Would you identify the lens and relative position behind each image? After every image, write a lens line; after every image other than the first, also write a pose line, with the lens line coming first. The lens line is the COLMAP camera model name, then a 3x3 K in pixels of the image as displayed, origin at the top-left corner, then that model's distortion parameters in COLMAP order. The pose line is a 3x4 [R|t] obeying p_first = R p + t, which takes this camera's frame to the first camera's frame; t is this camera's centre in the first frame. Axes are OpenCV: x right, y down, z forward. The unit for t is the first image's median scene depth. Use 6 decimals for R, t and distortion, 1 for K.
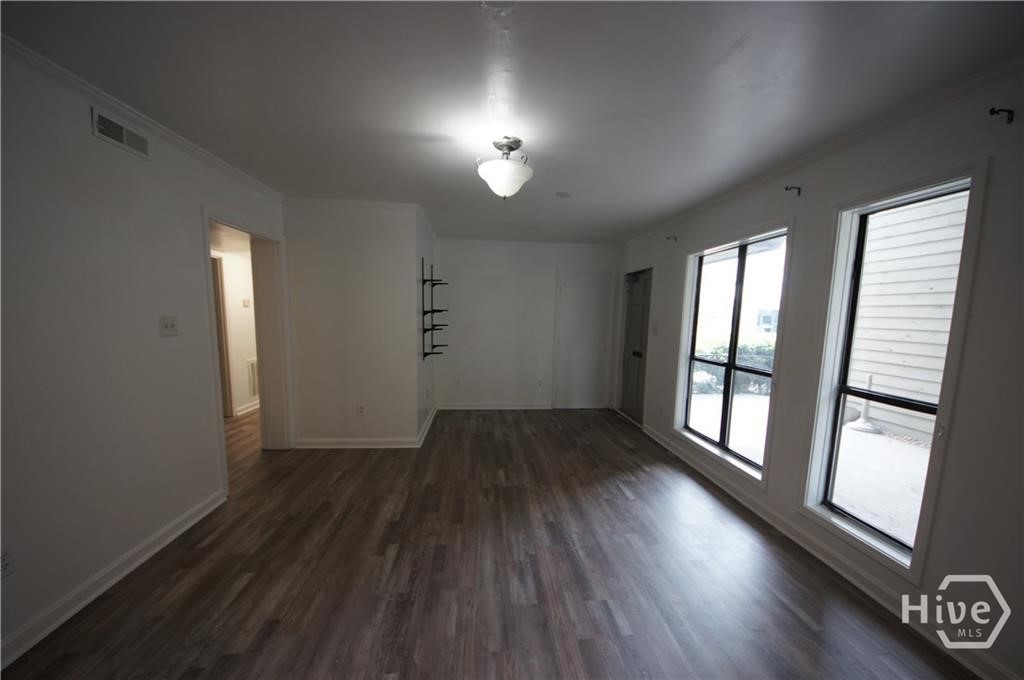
lens RADIAL K [[377.0, 0, 471.7], [0, 377.0, 355.5], [0, 0, 1]] dist [0.033850, -0.011642]
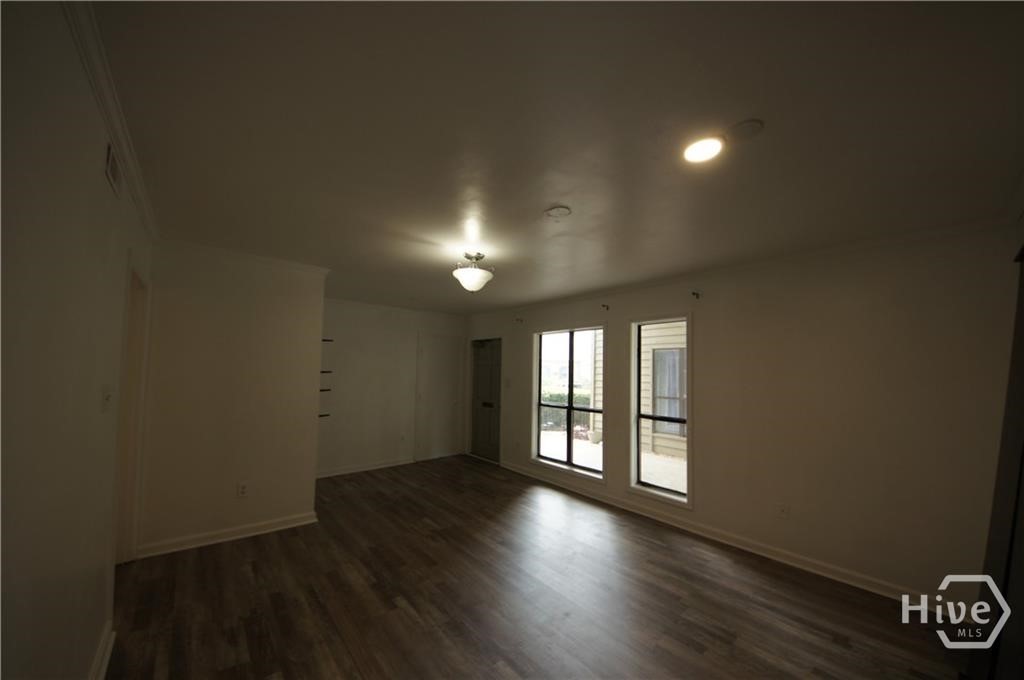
lens RADIAL K [[398.3, 0, 483.7], [0, 398.3, 348.7], [0, 0, 1]] dist [0.000189, -0.000142]
pose [[0.815769, 0.021180, 0.577990, -0.476556], [0.069644, 0.988461, -0.134515, -0.015244], [-0.574170, 0.149987, 0.804881, -0.095655]]
